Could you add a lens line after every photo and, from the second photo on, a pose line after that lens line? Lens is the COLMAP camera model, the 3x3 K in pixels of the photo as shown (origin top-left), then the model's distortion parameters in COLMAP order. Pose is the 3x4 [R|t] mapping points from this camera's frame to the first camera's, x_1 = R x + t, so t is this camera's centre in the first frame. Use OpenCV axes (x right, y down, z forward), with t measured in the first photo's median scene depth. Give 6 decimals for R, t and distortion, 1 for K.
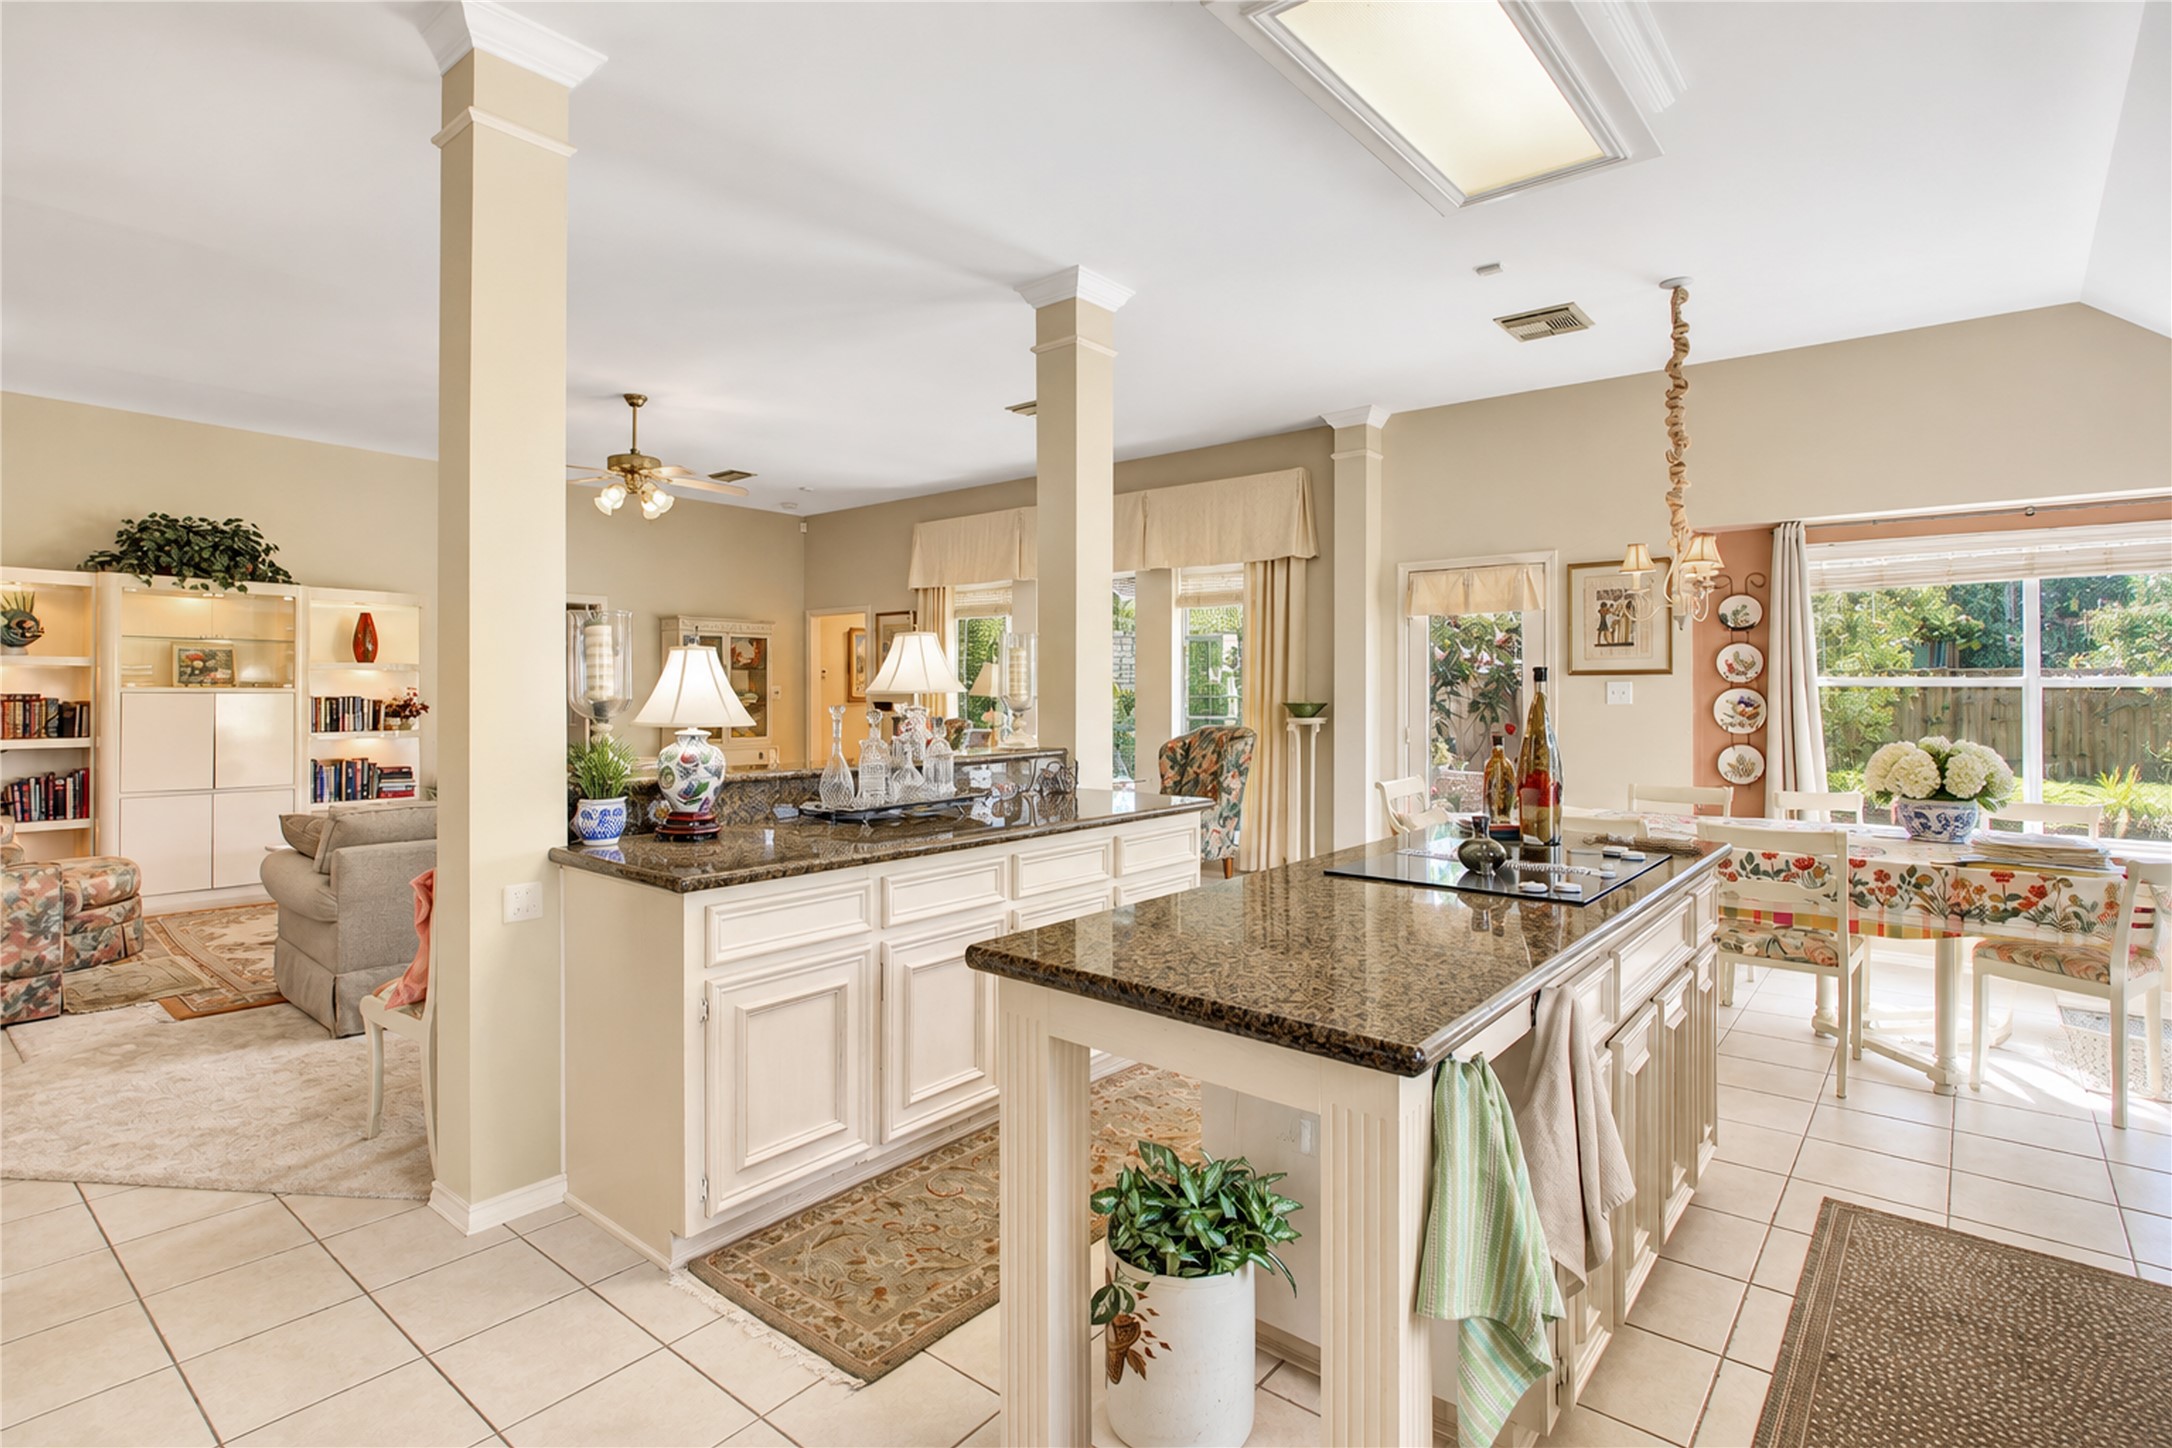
lens RADIAL K [[1079.2, 0, 1075.7], [0, 1079.2, 686.6], [0, 0, 1]] dist [-0.000603, 0.000030]
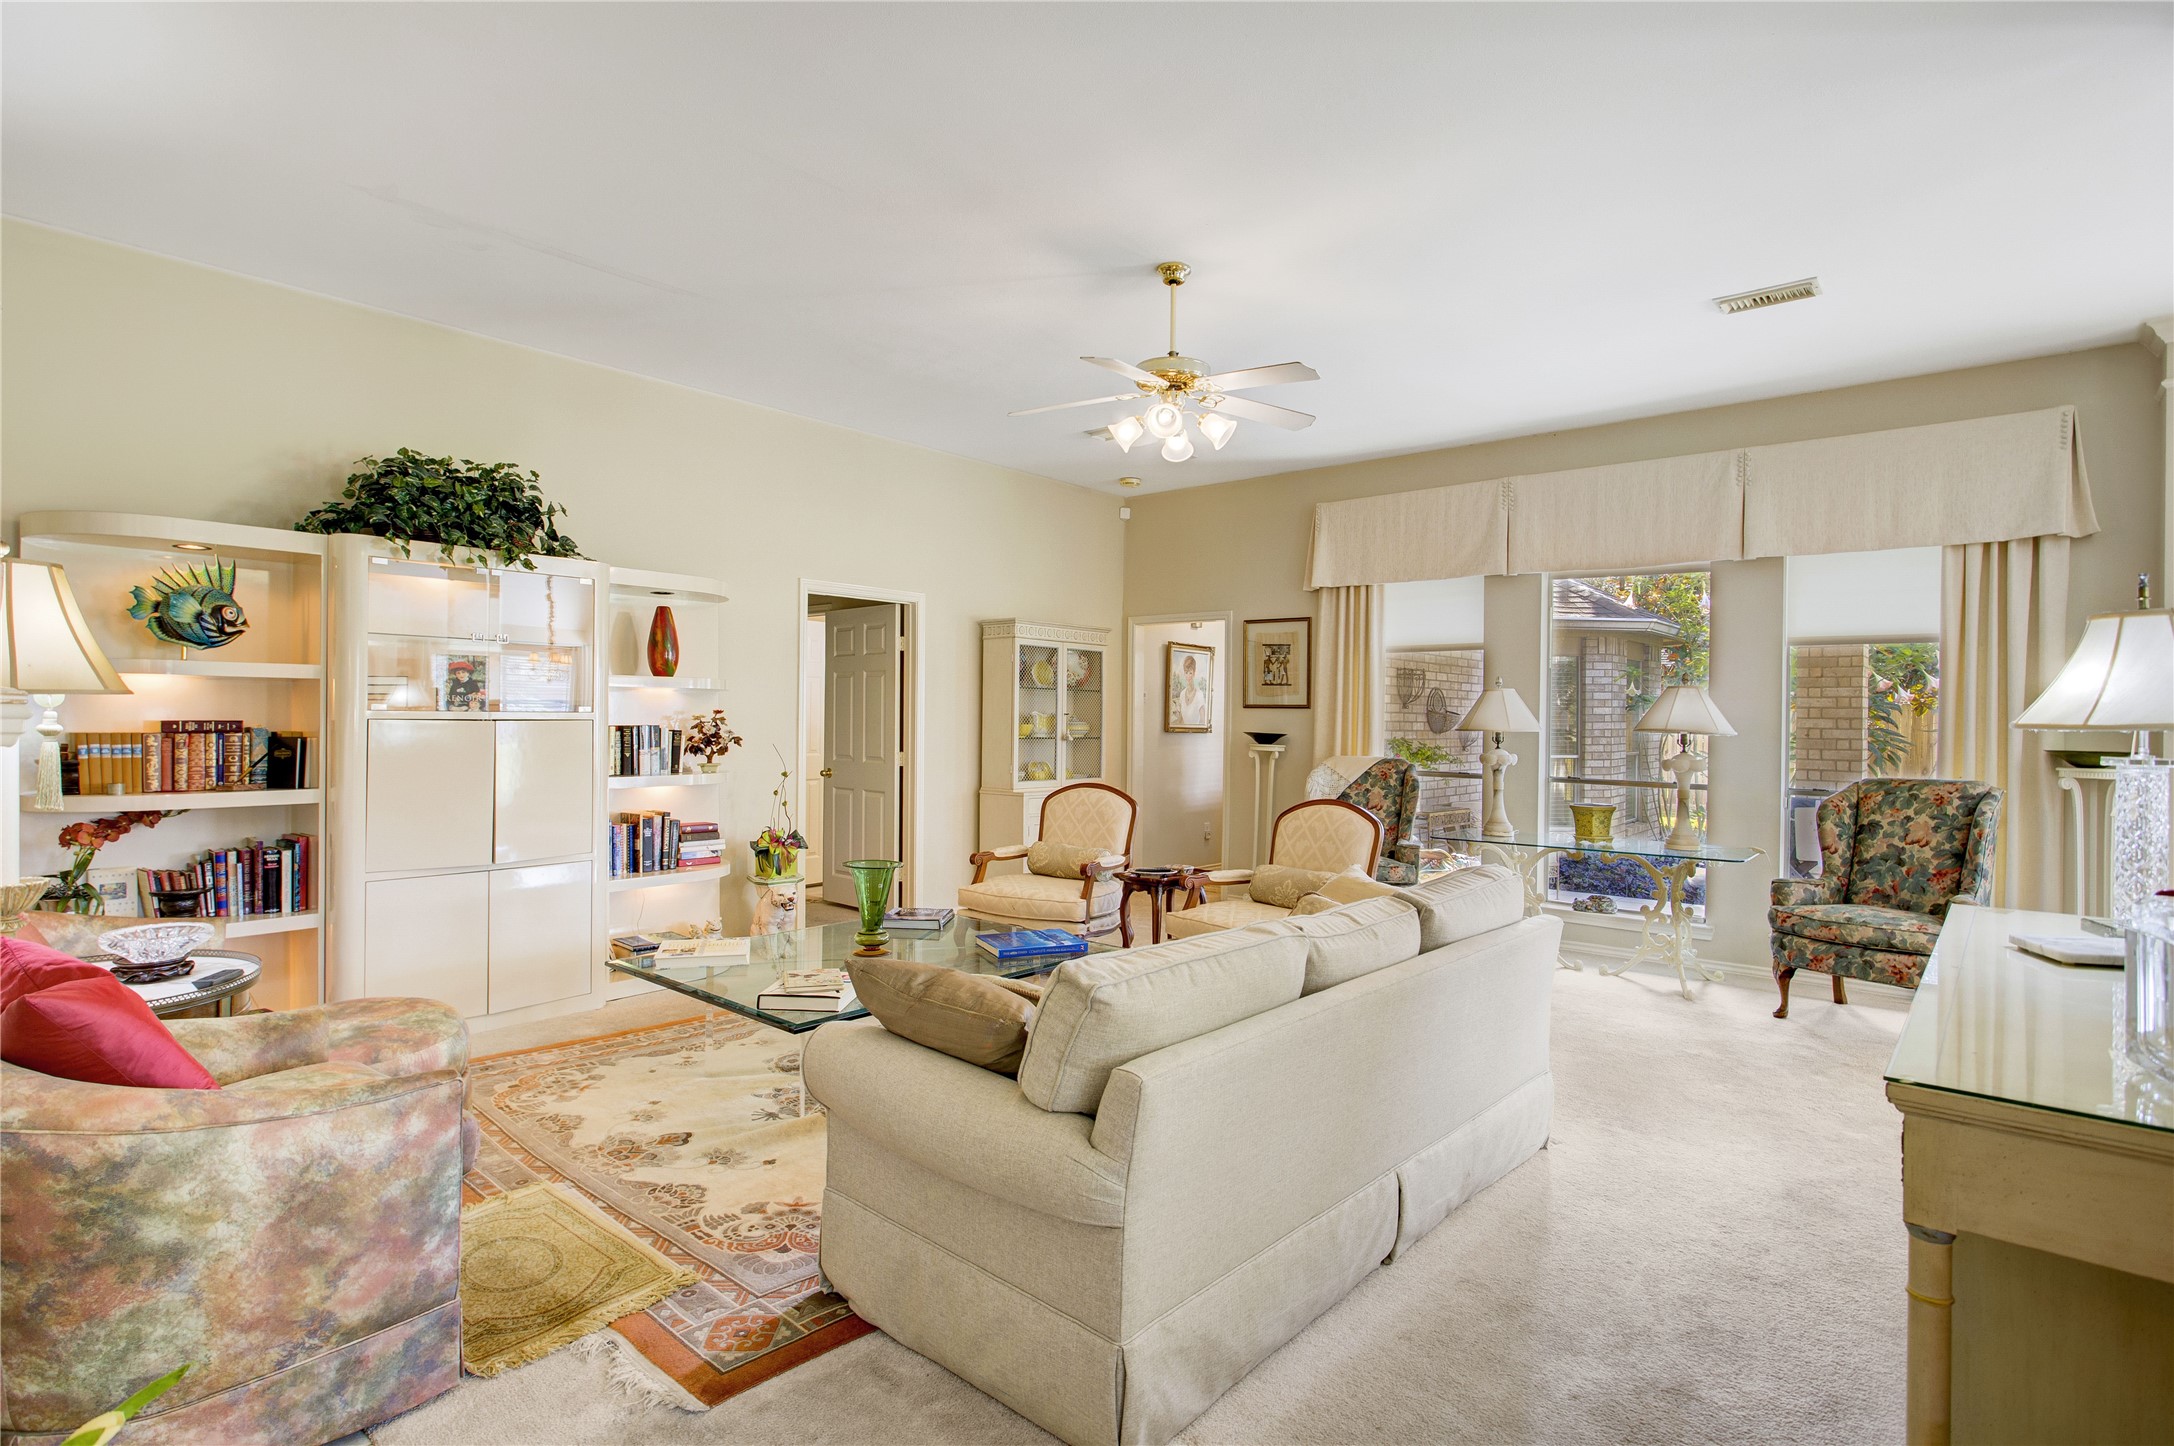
lens RADIAL K [[1052.4, 0, 1093.7], [0, 1052.4, 713.4], [0, 0, 1]] dist [-0.001842, -0.000434]
pose [[0.999799, 0.005555, 0.019276, -0.443844], [-0.005591, 0.999983, 0.001829, -0.001540], [-0.019266, -0.001936, 0.999813, 0.346343]]
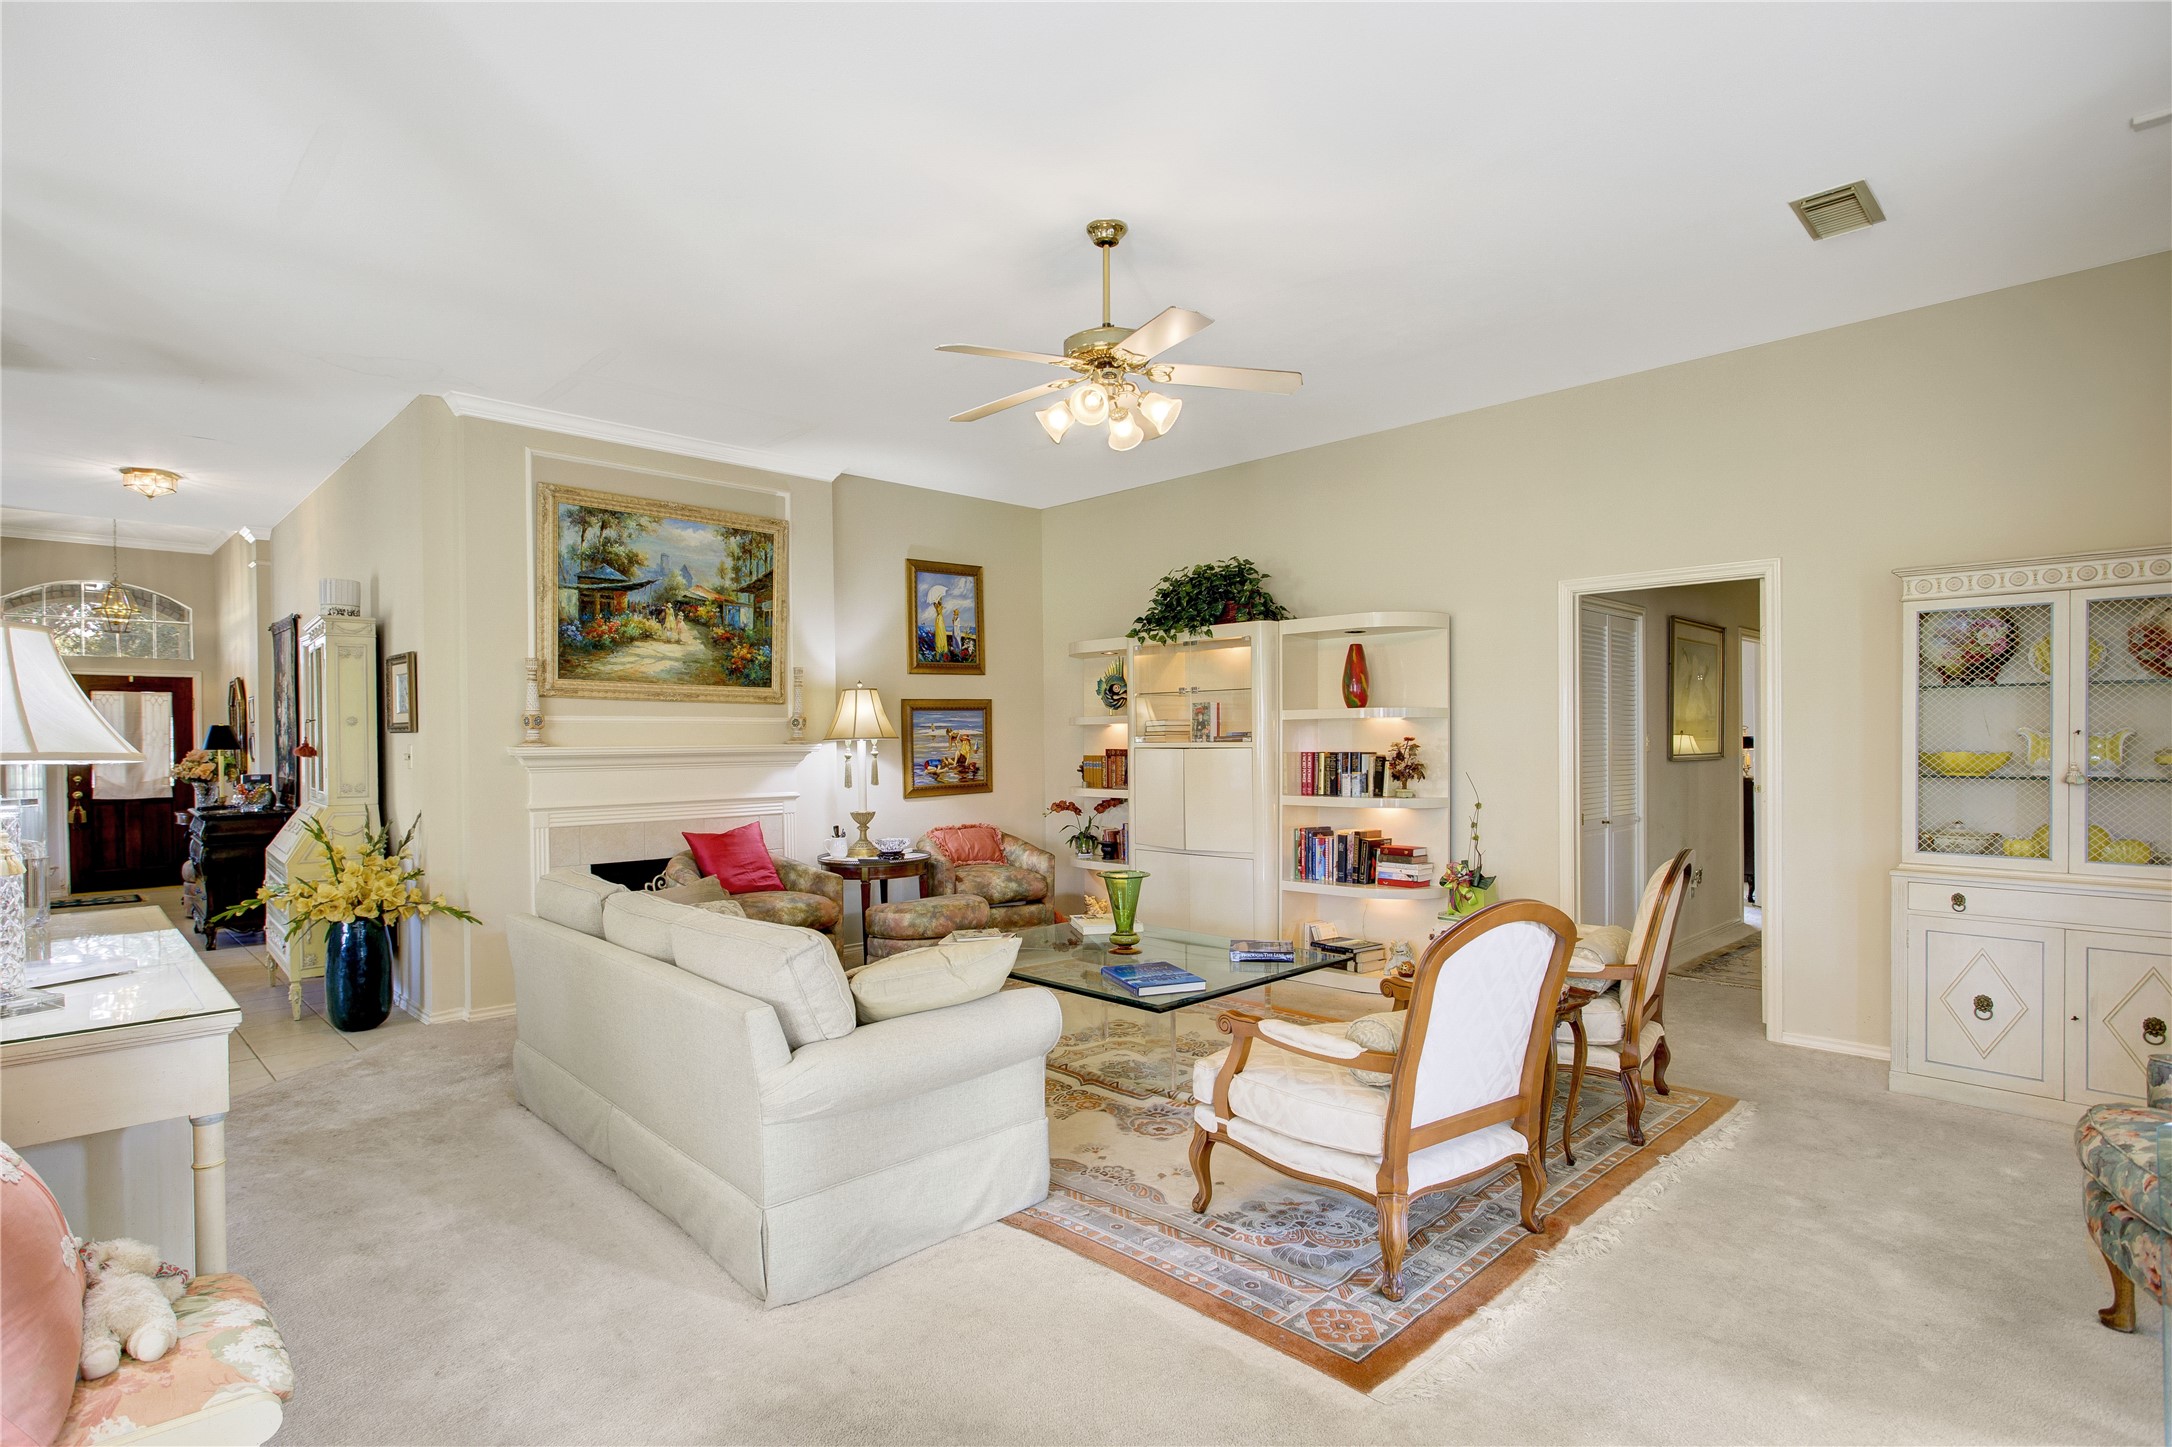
lens RADIAL K [[1012.2, 0, 1003.4], [0, 1012.2, 763.9], [0, 0, 1]] dist [0.000642, 0.000078]
pose [[-0.112597, 0.016446, -0.993505, 0.109375], [0.009998, 0.999831, 0.015417, 0.004651], [0.993590, -0.008197, -0.112743, 0.941773]]
